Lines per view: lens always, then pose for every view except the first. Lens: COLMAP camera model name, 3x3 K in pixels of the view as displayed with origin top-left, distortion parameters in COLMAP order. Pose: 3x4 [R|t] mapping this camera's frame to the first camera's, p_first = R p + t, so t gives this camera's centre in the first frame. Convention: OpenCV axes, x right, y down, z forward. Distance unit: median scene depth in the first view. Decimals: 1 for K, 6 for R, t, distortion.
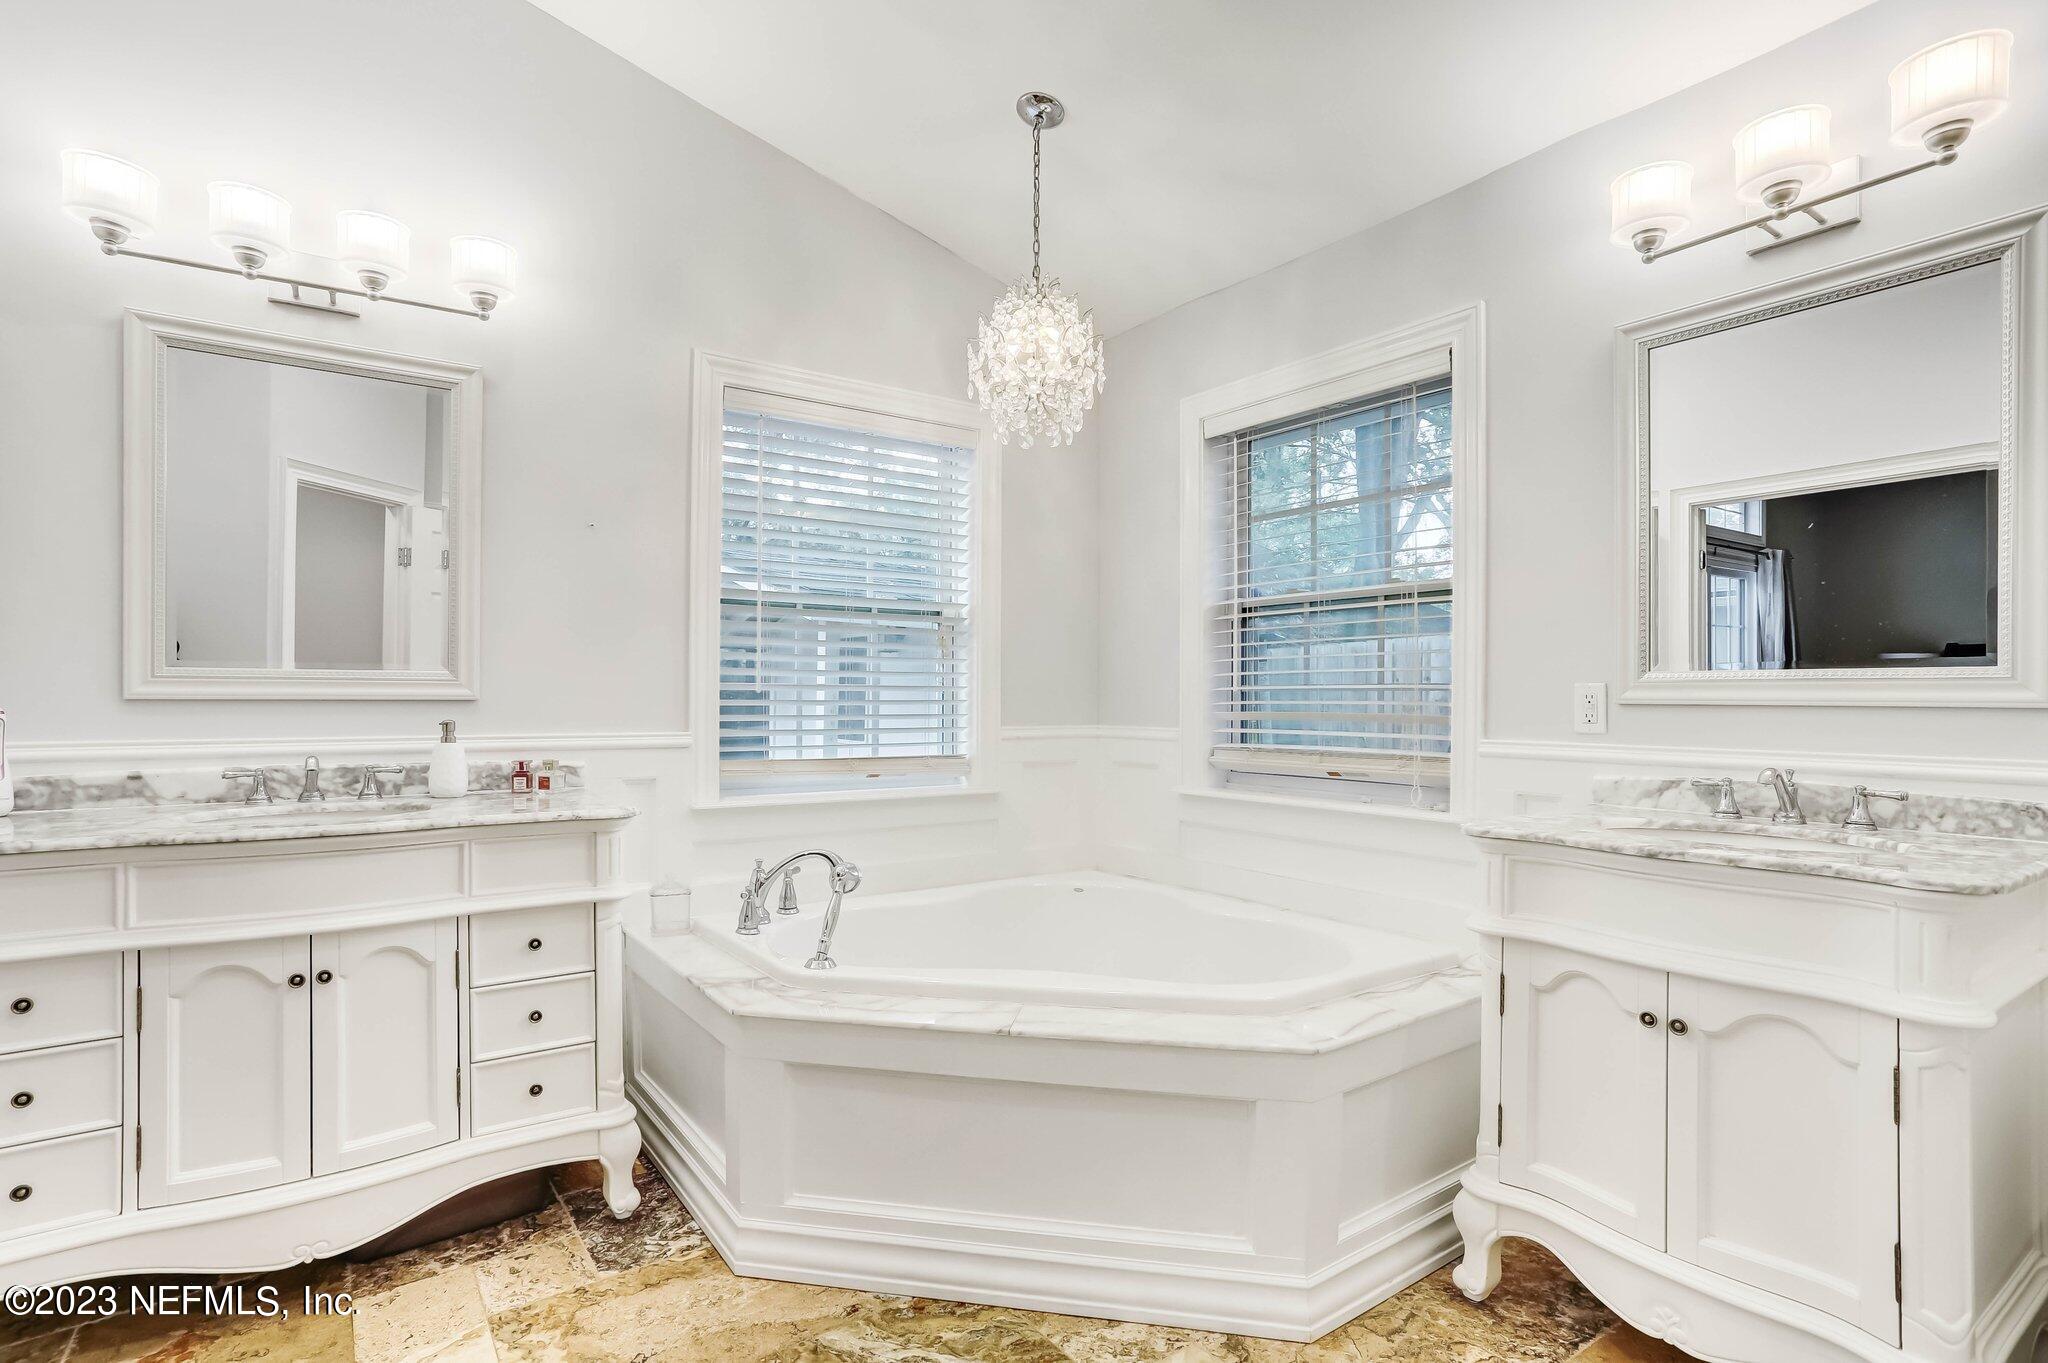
lens RADIAL K [[1020.4, 0, 1013.9], [0, 1020.4, 689.9], [0, 0, 1]] dist [-0.014125, 0.007837]
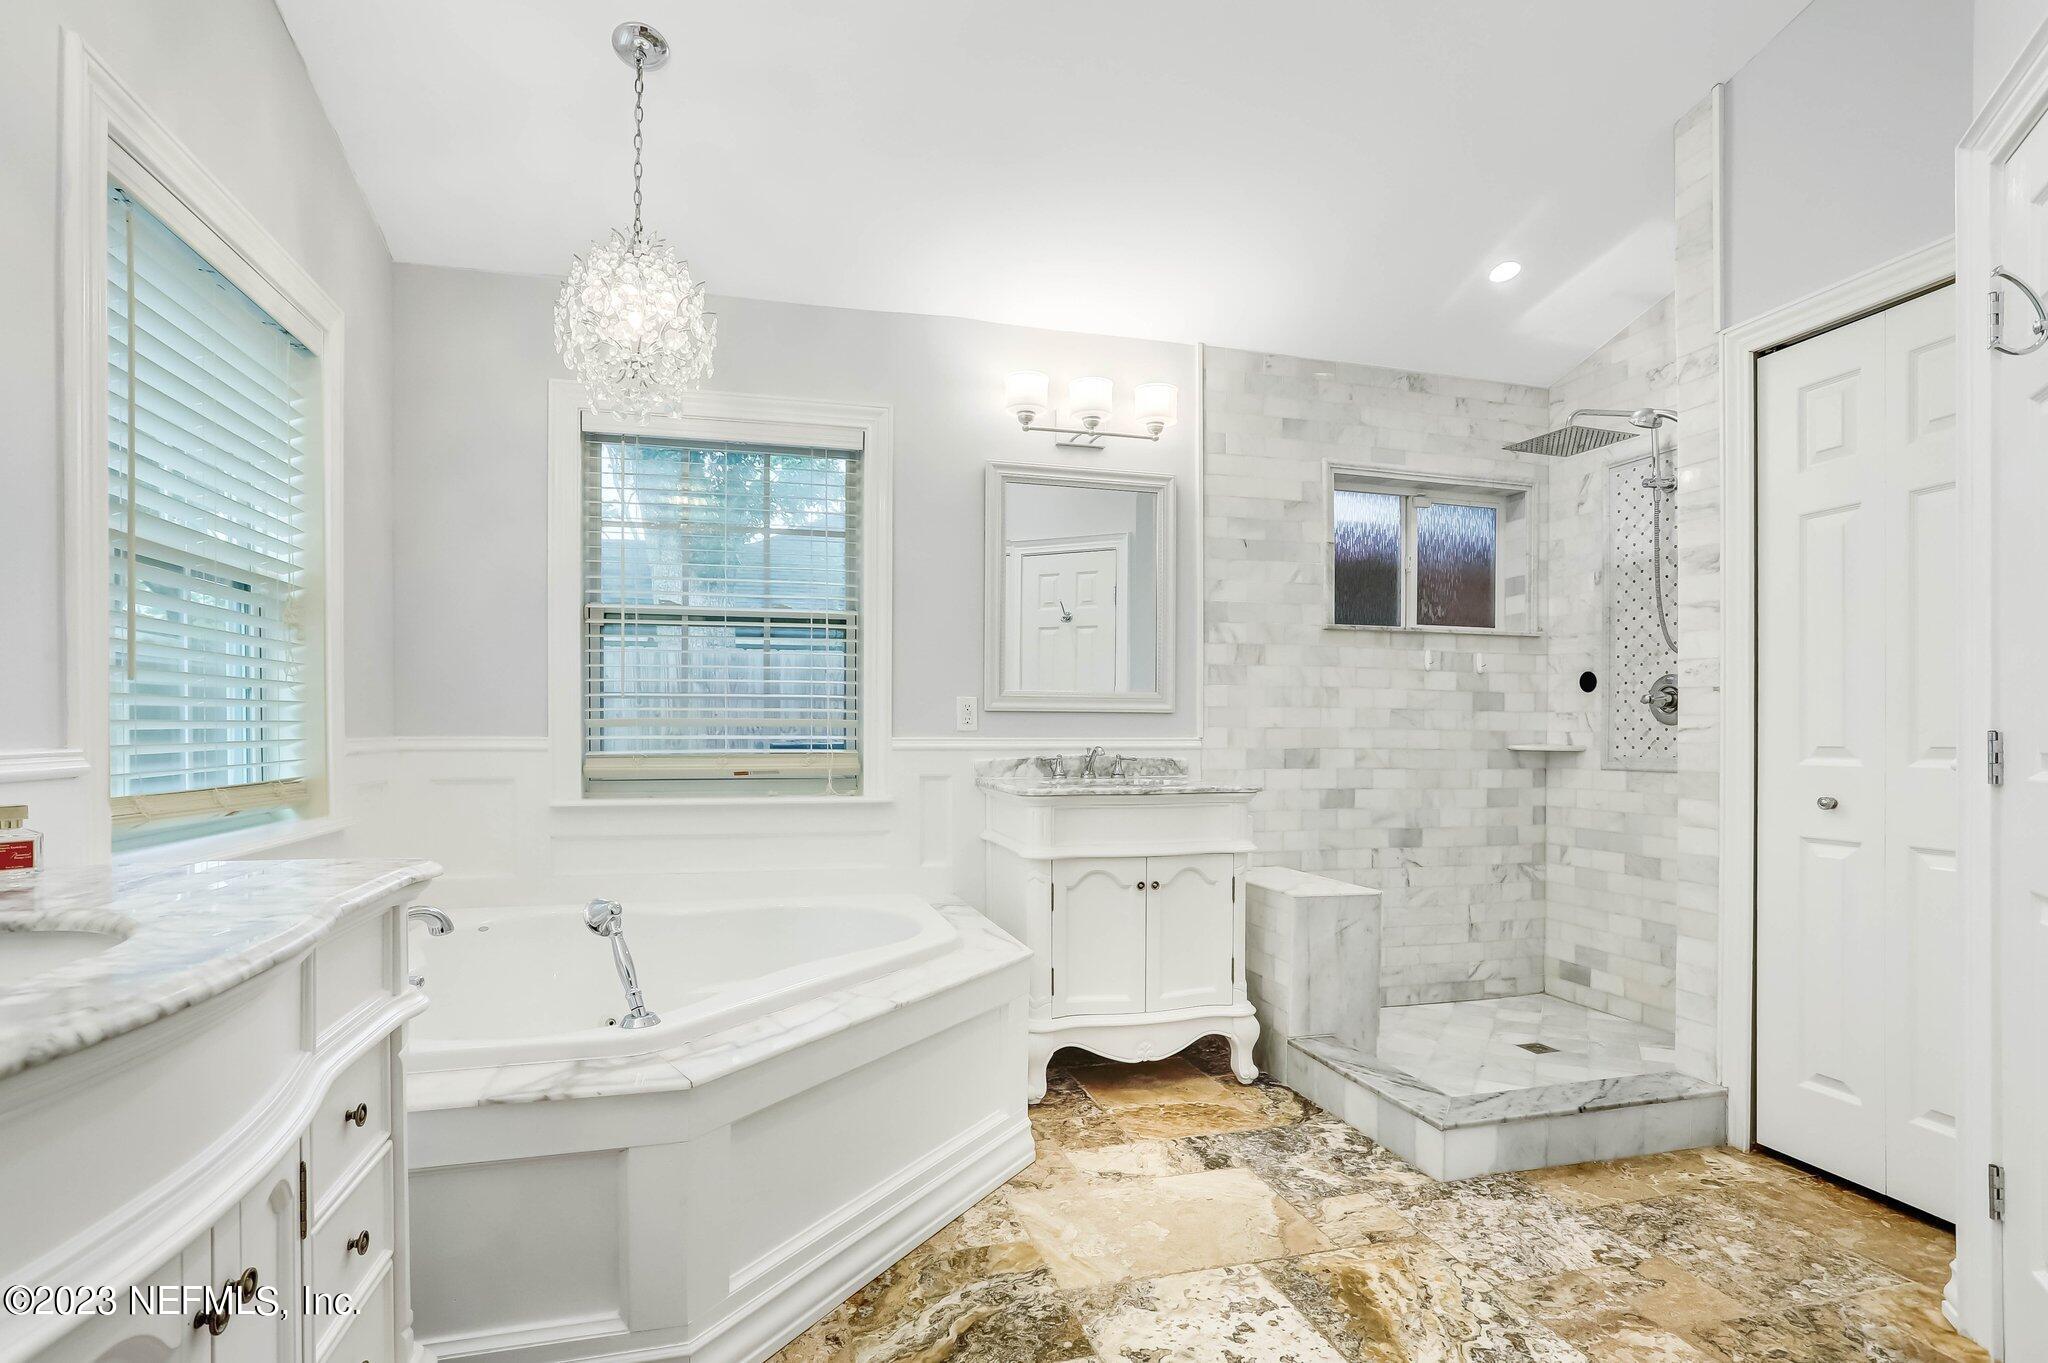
lens RADIAL K [[1020.4, 0, 1011.1], [0, 1020.4, 729.9], [0, 0, 1]] dist [-0.014125, 0.007837]
pose [[0.341190, -0.004643, 0.939983, -0.886103], [-0.010883, 0.999901, 0.008890, 0.029780], [-0.939931, -0.013263, 0.341106, 0.475476]]
